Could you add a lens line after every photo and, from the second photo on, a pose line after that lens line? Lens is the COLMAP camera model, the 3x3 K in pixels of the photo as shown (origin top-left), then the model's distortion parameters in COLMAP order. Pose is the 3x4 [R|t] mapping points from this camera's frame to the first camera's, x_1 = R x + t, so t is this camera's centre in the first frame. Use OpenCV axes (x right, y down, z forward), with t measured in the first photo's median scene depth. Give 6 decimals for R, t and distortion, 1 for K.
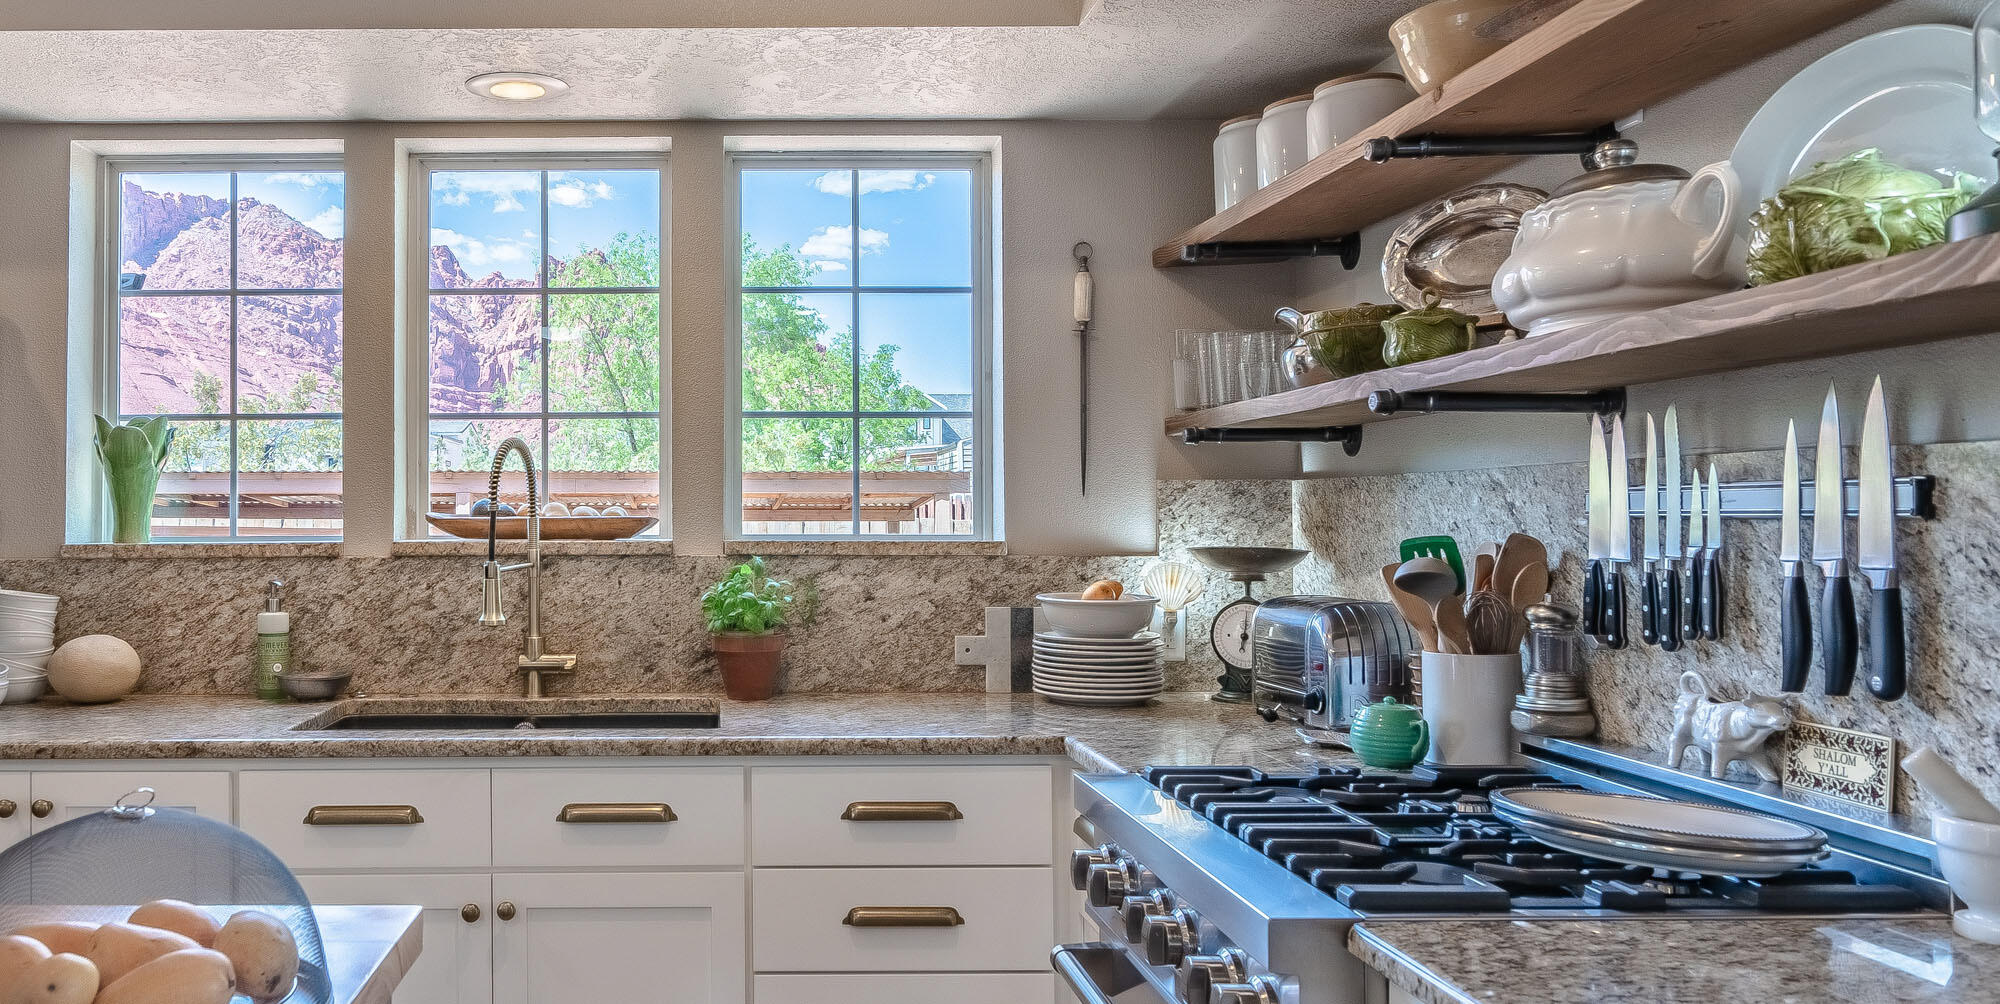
lens RADIAL K [[1488.1, 0, 1000.0], [0, 1488.1, 502.0], [0, 0, 1]] dist [-0.002248, -0.000663]
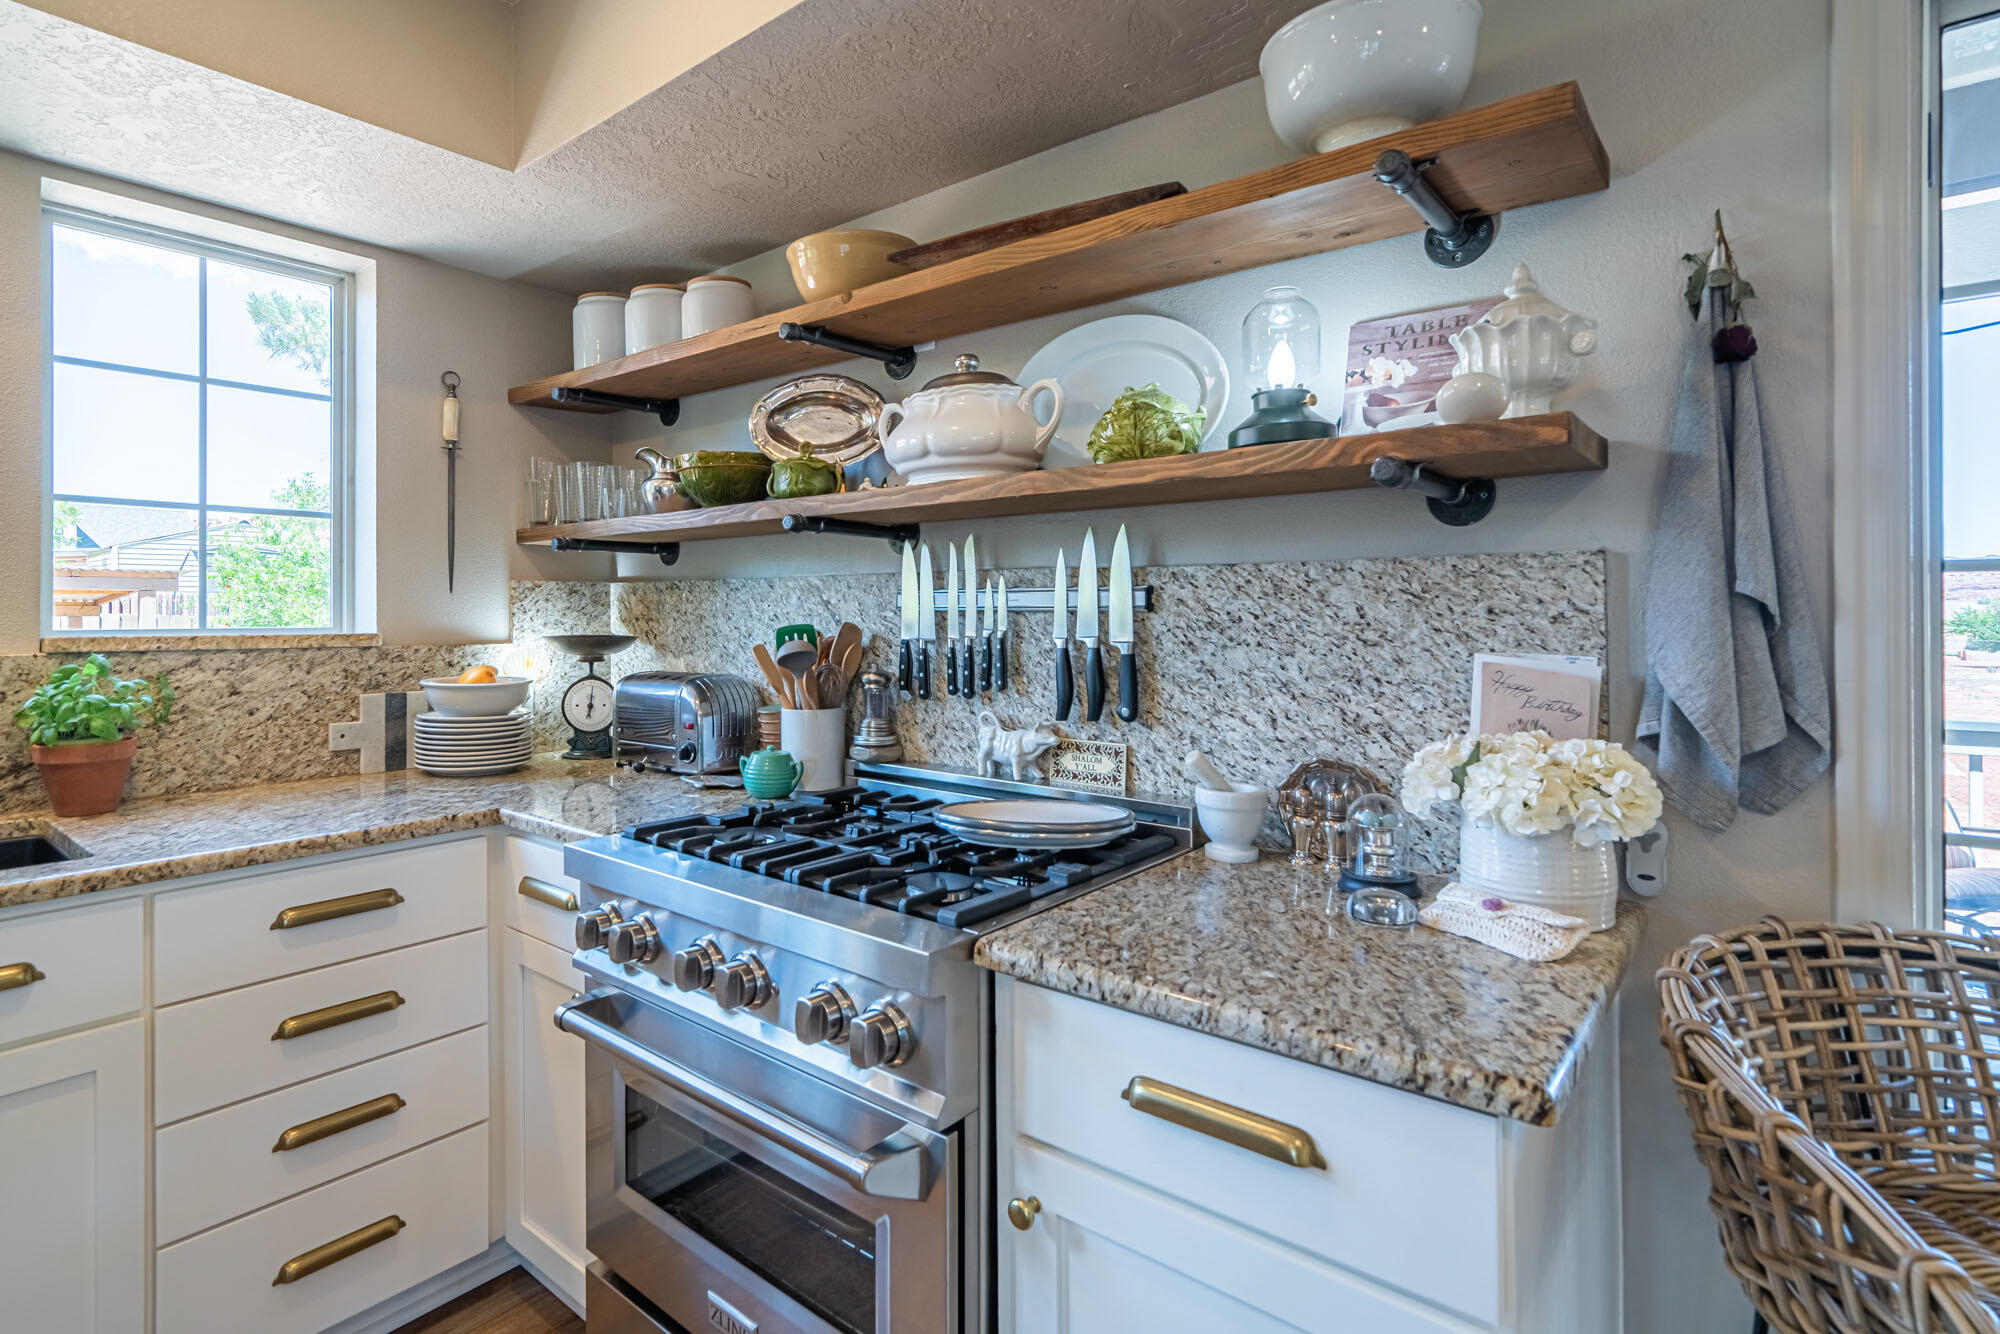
lens RADIAL K [[951.9, 0, 1003.5], [0, 951.9, 605.3], [0, 0, 1]] dist [0.001909, 0.000319]
pose [[0.748409, 0.004398, 0.663223, -0.147591], [-0.006278, 0.999980, 0.000453, 0.003517], [-0.663208, -0.004503, 0.748422, 0.219532]]
